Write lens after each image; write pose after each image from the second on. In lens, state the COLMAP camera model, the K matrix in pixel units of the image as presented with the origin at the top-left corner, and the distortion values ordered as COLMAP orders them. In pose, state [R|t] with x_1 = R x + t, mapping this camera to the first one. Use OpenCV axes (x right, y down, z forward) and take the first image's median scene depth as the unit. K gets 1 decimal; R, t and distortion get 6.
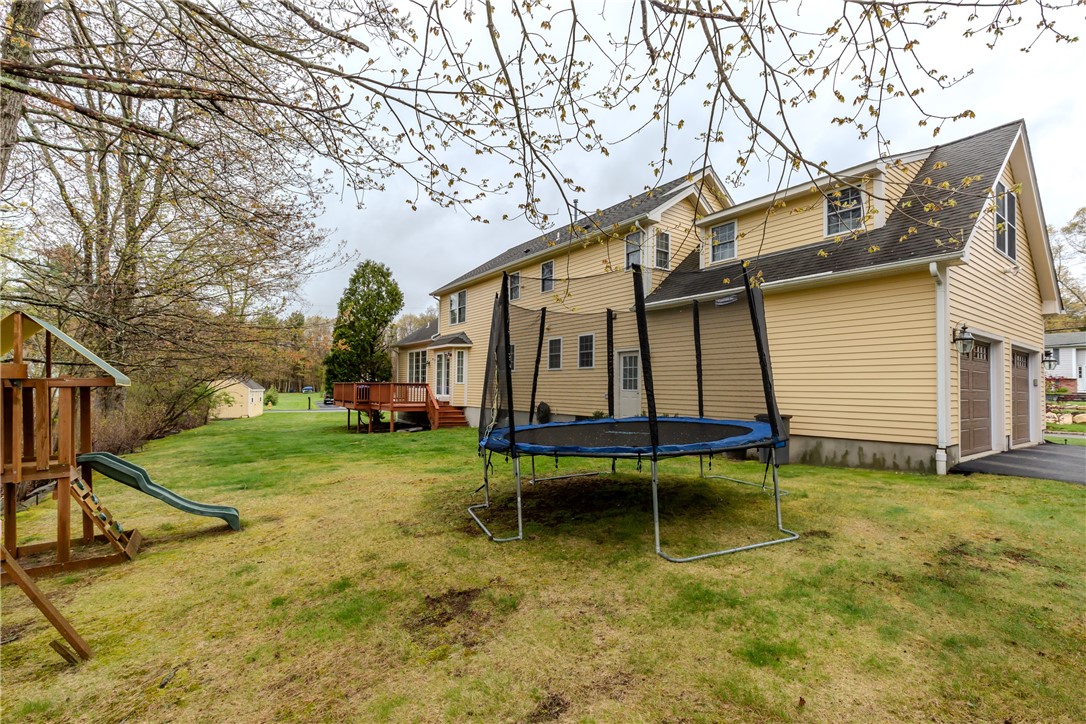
lens RADIAL K [[486.6, 0, 543.1], [0, 486.6, 372.0], [0, 0, 1]] dist [-0.000033, -0.000018]
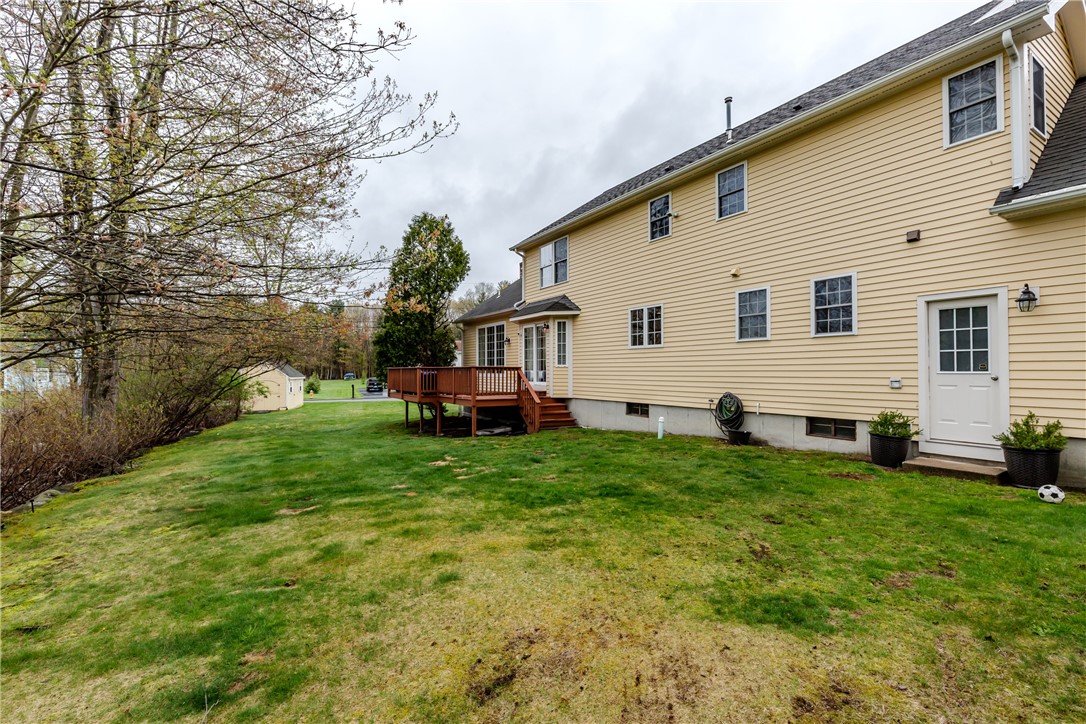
lens RADIAL K [[481.5, 0, 543.0], [0, 481.5, 362.0], [0, 0, 1]] dist [0.000359, -0.000003]
pose [[0.997742, -0.014128, -0.065657, -0.128250], [0.014932, 0.999819, 0.011784, 0.007157], [0.065478, -0.012738, 0.997773, 0.241675]]
